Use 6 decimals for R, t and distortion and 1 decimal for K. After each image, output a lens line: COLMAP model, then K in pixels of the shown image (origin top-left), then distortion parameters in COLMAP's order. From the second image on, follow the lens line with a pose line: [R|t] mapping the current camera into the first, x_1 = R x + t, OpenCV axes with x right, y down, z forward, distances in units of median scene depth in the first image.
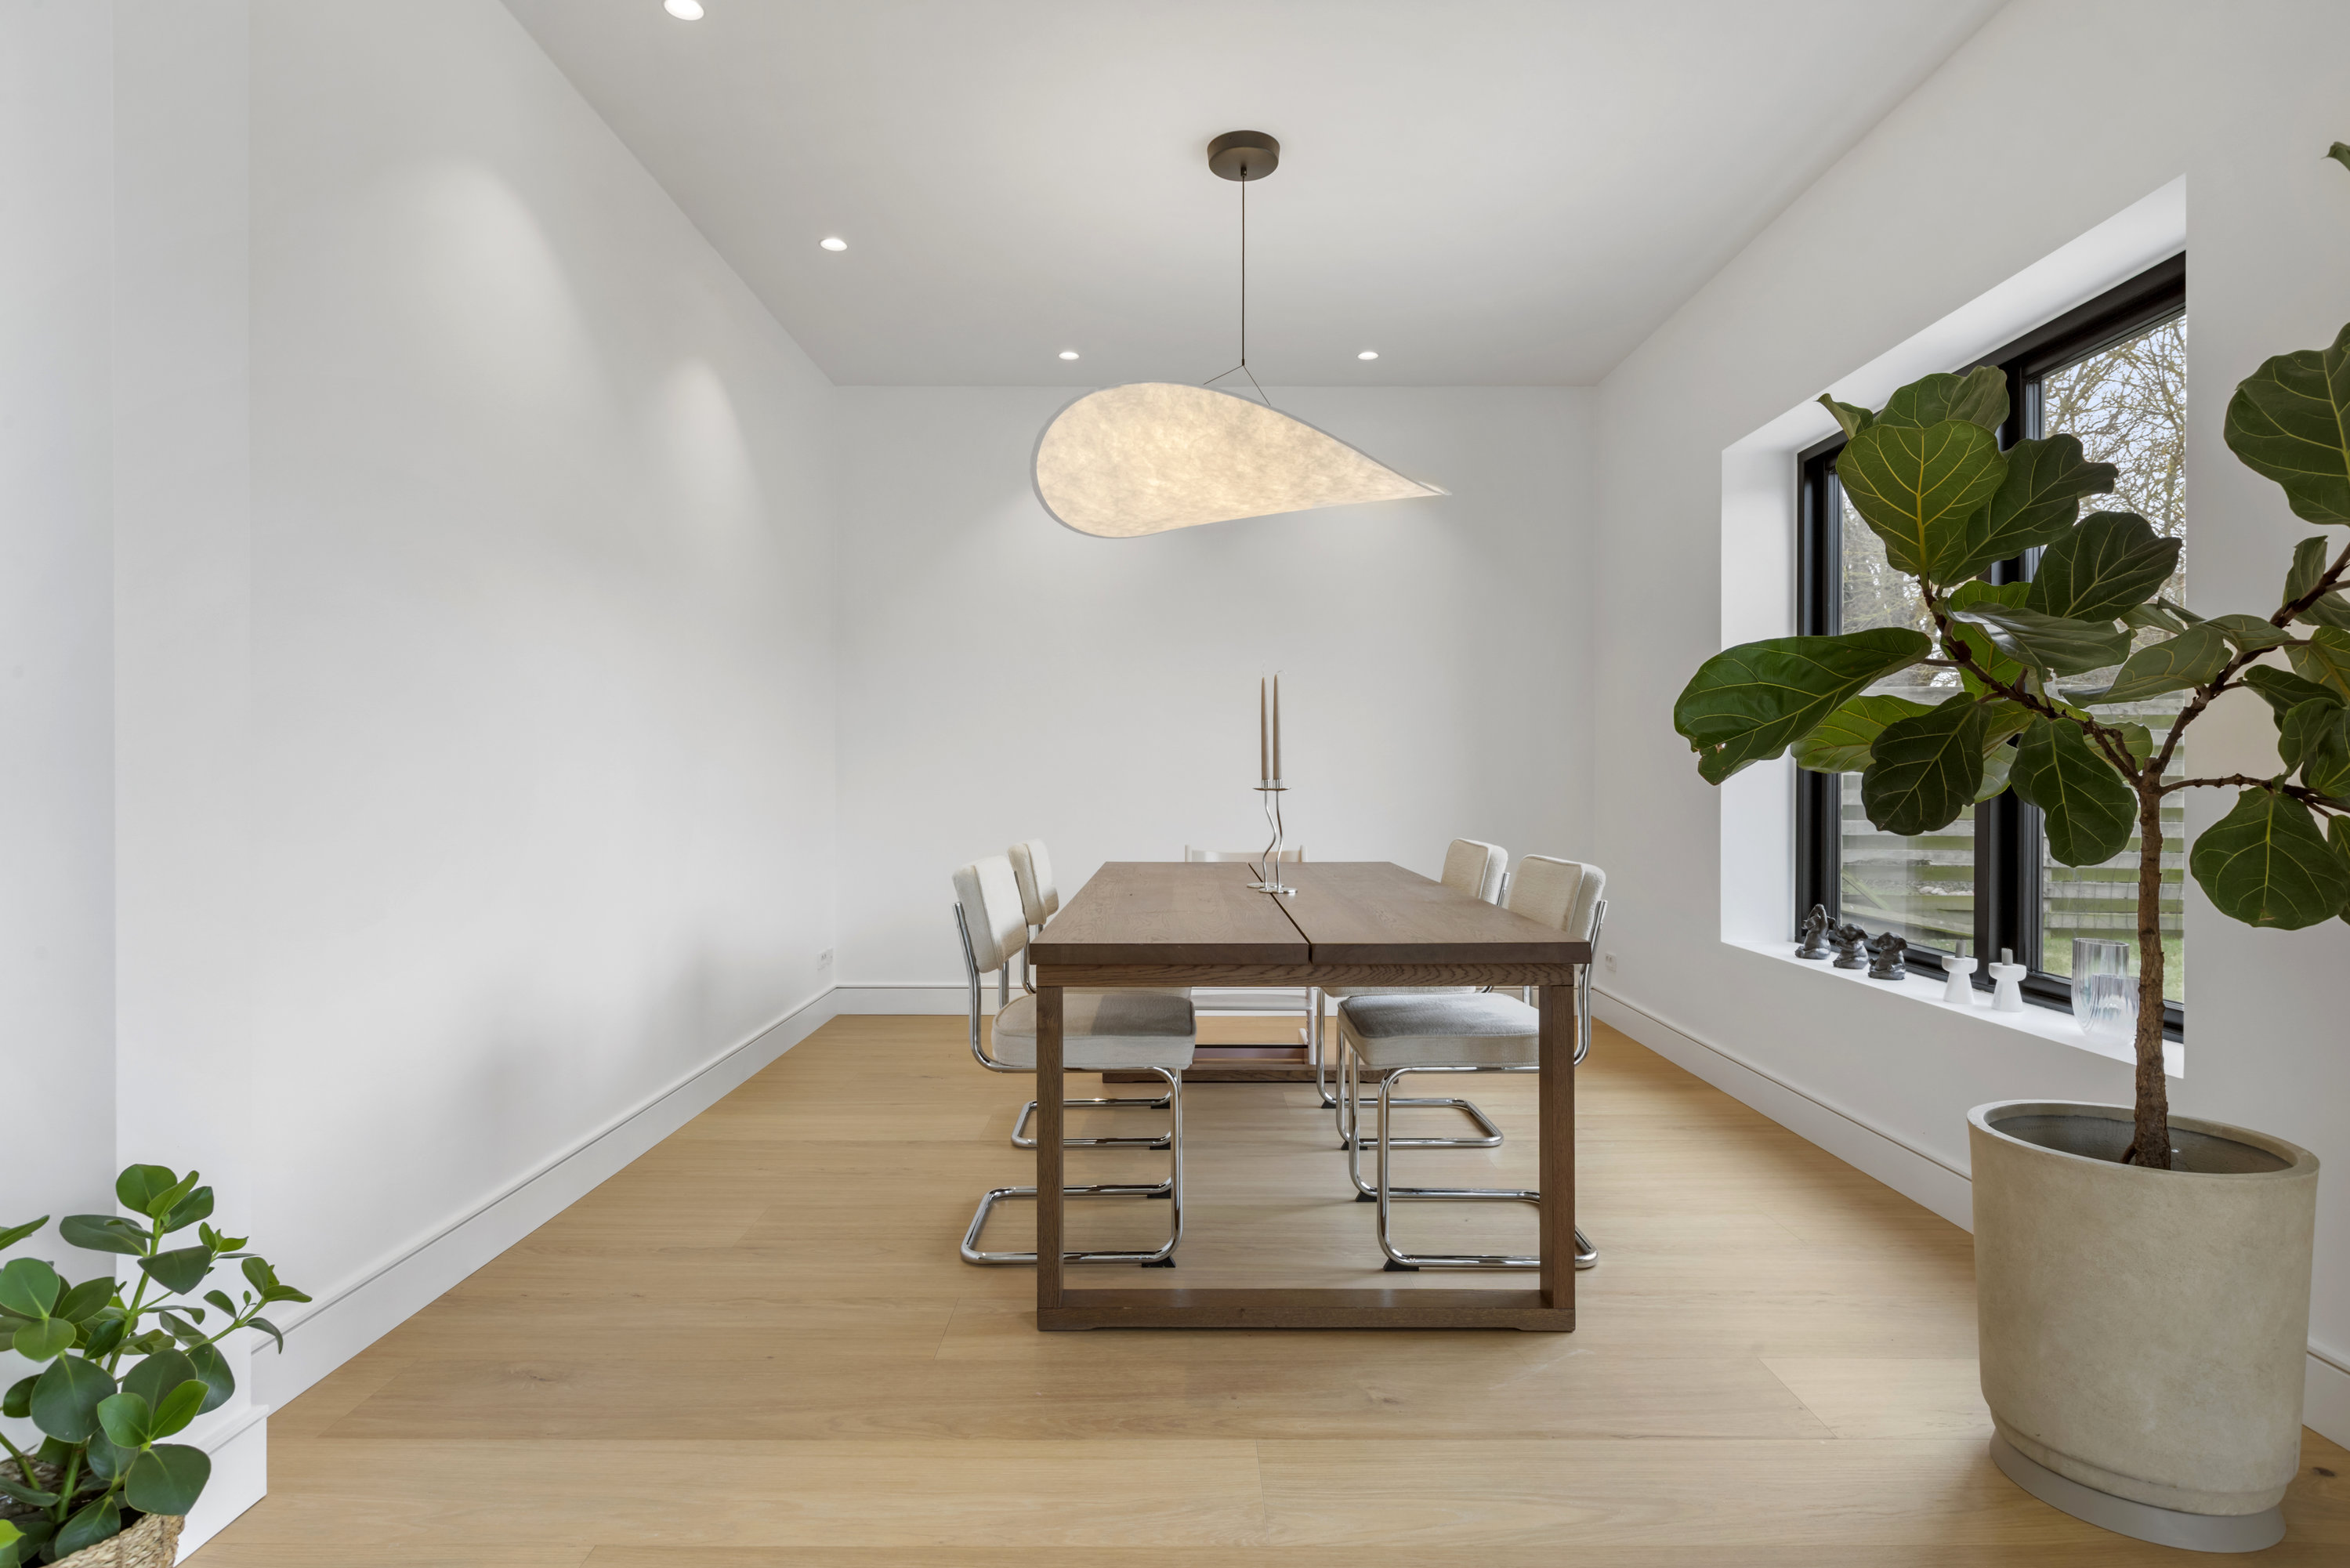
lens RADIAL K [[1270.7, 0, 1179.9], [0, 1270.7, 795.4], [0, 0, 1]] dist [-0.007711, -0.000426]
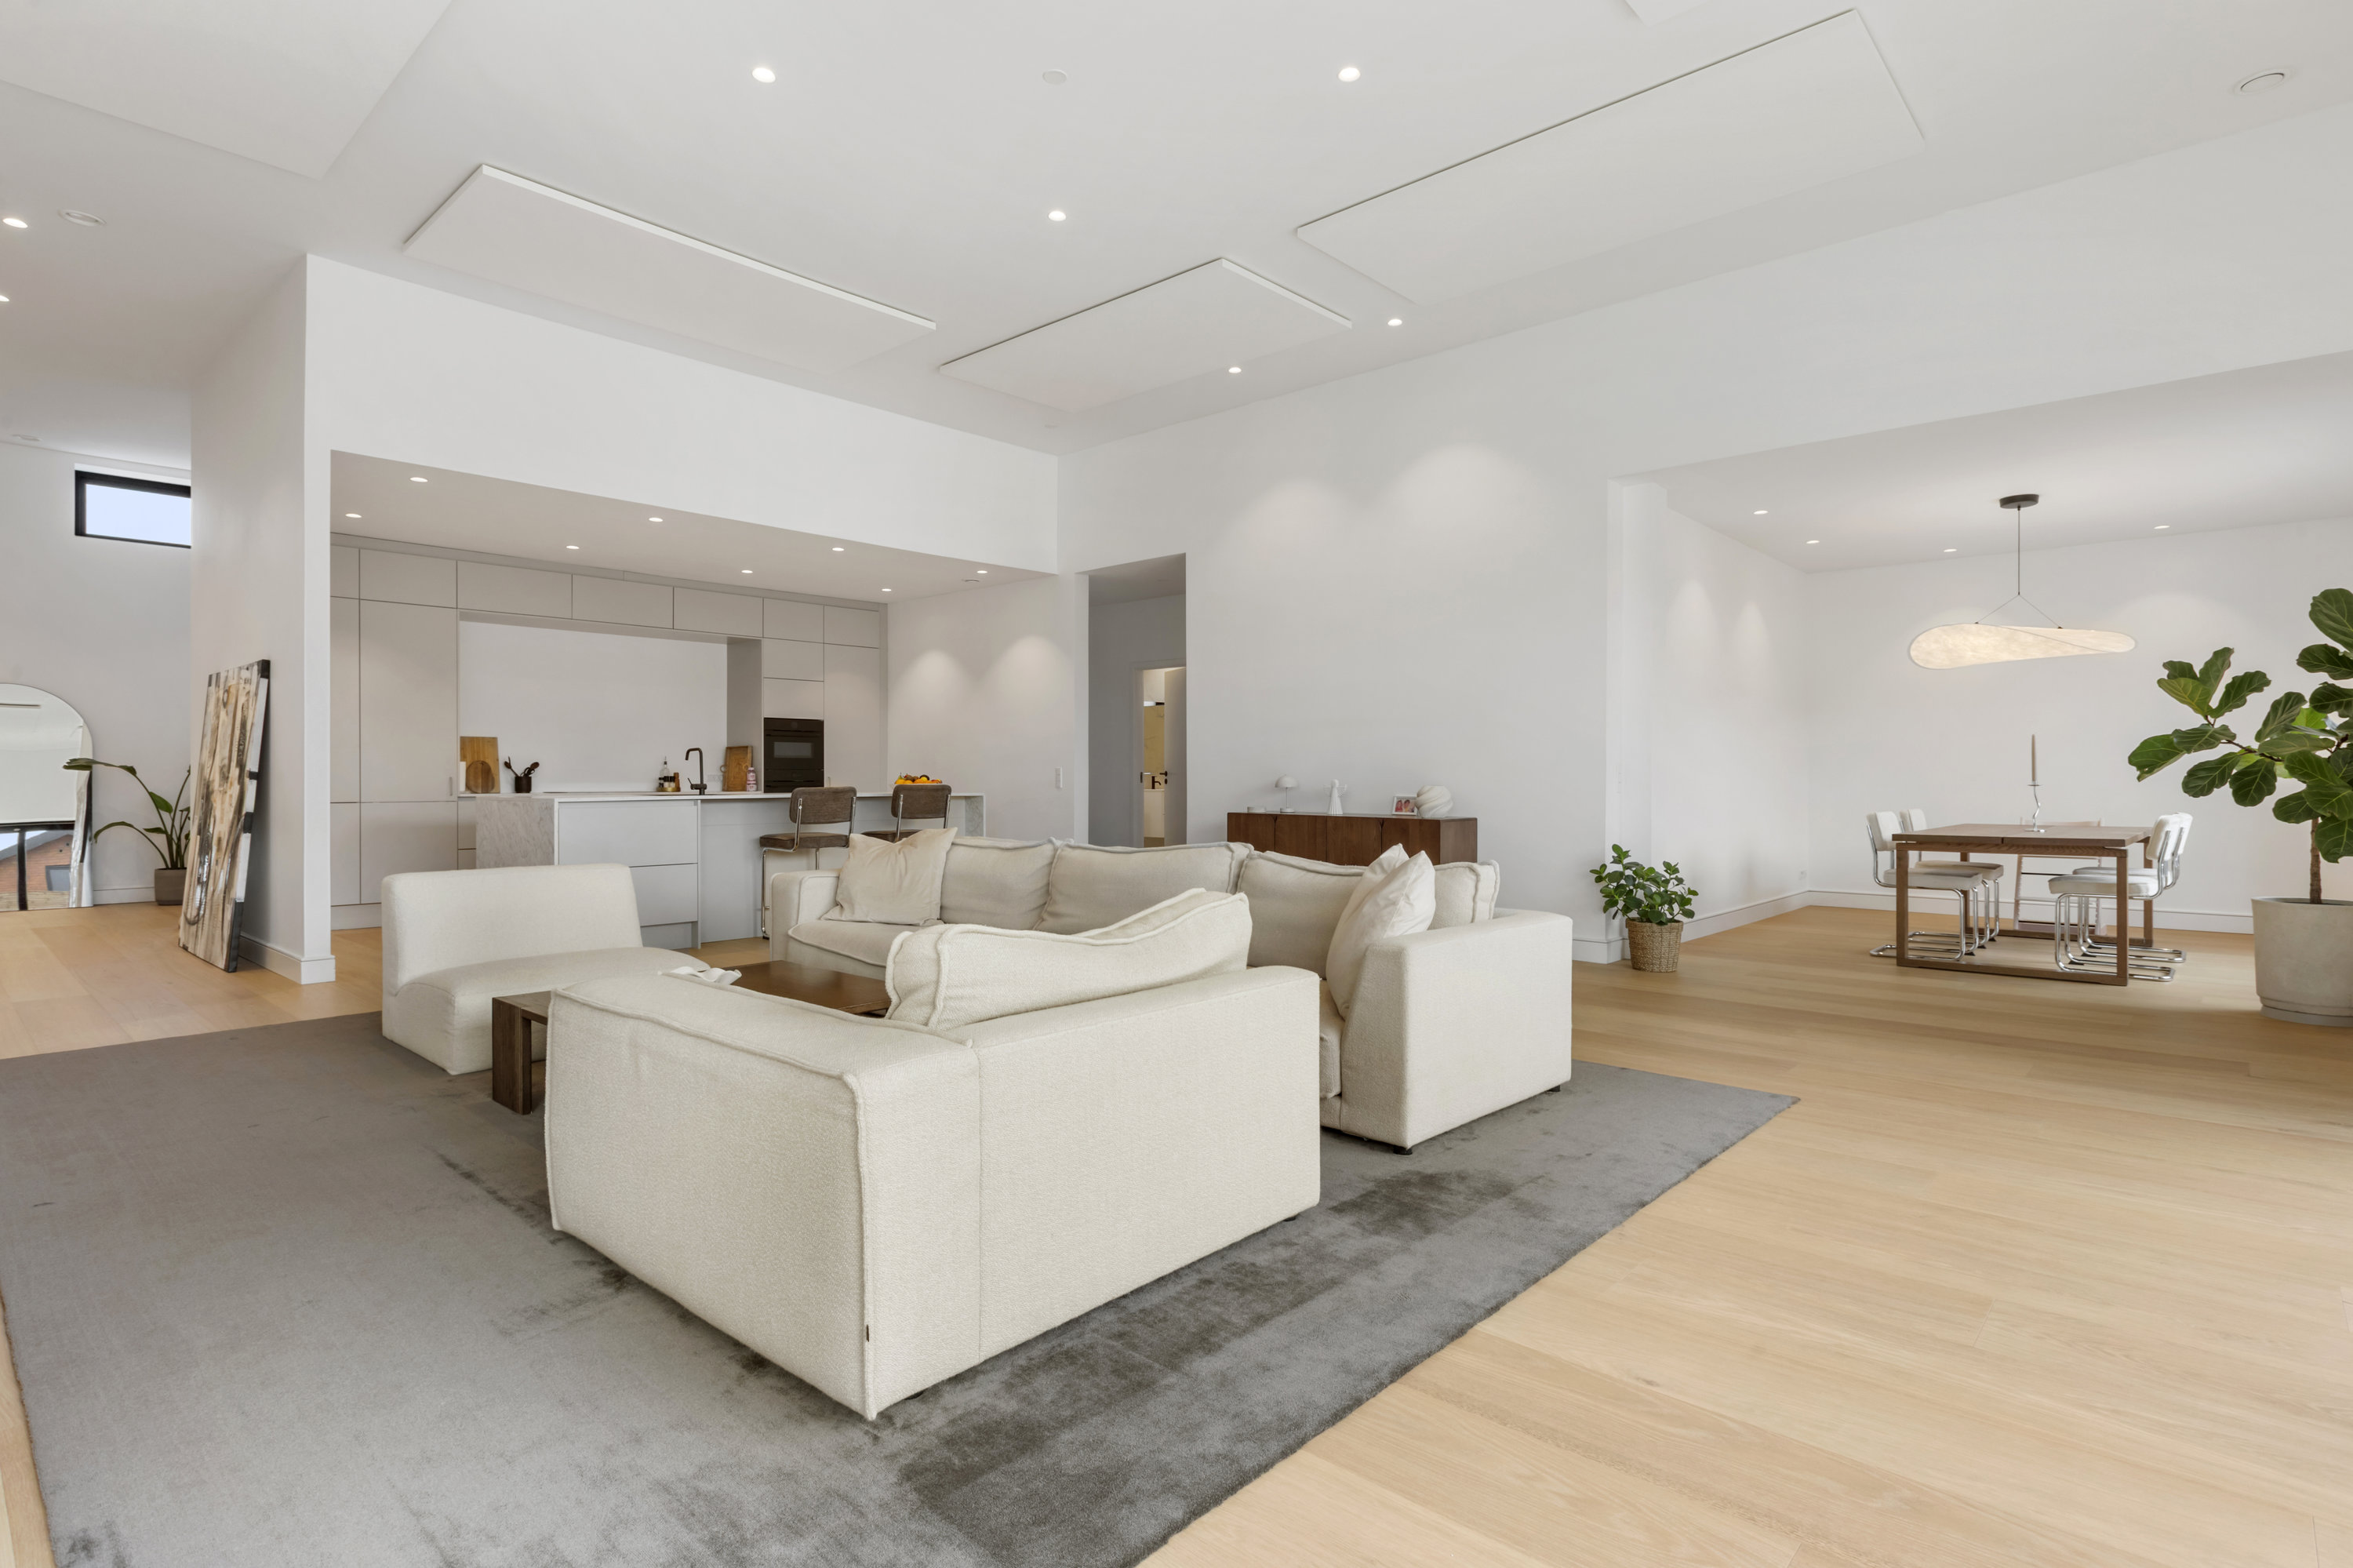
lens RADIAL K [[1177.5, 0, 1173.6], [0, 1177.5, 795.0], [0, 0, 1]] dist [-0.001809, -0.002097]
pose [[0.736225, 0.001603, -0.676735, 0.445440], [-0.003393, 0.999993, -0.001322, 0.025813], [0.676728, 0.003270, 0.736226, -1.920337]]
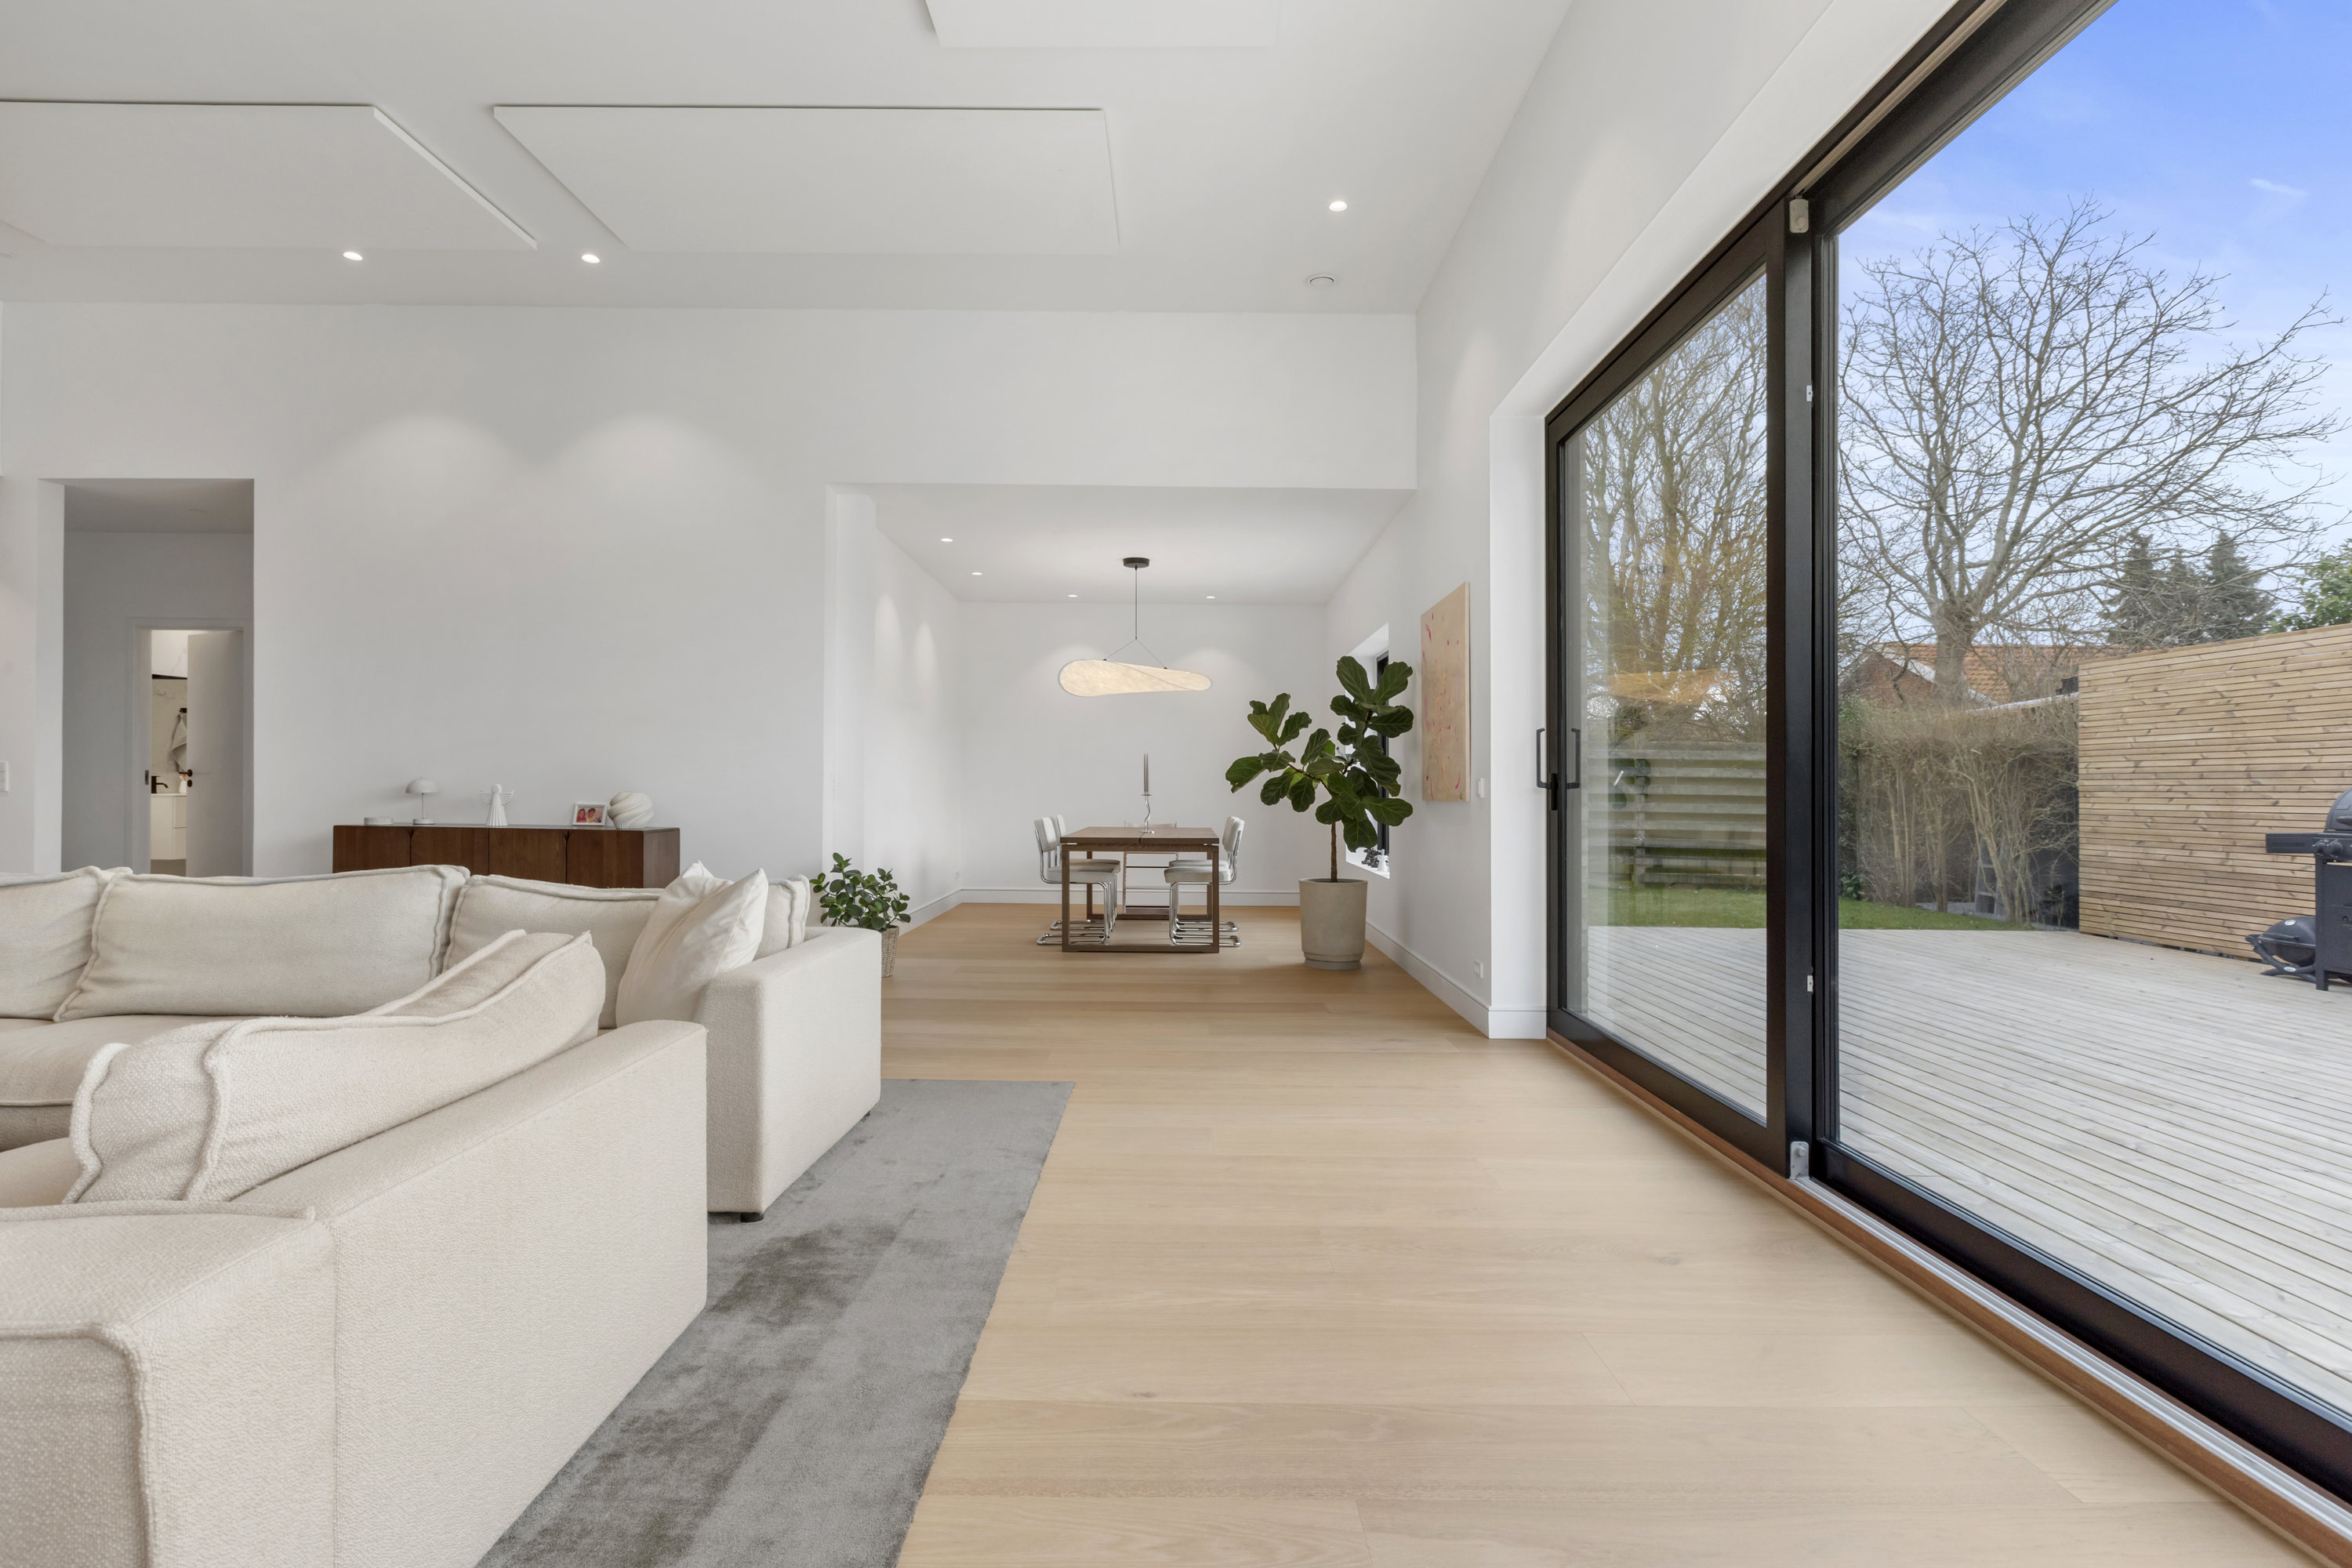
lens RADIAL K [[1177.0, 0, 1172.8], [0, 1177.0, 790.6], [0, 0, 1]] dist [-0.001809, -0.002097]
pose [[0.999988, 0.002931, -0.003971, 0.175200], [-0.002982, 0.999914, -0.012757, 0.022967], [0.003933, 0.012769, 0.999911, -1.915394]]
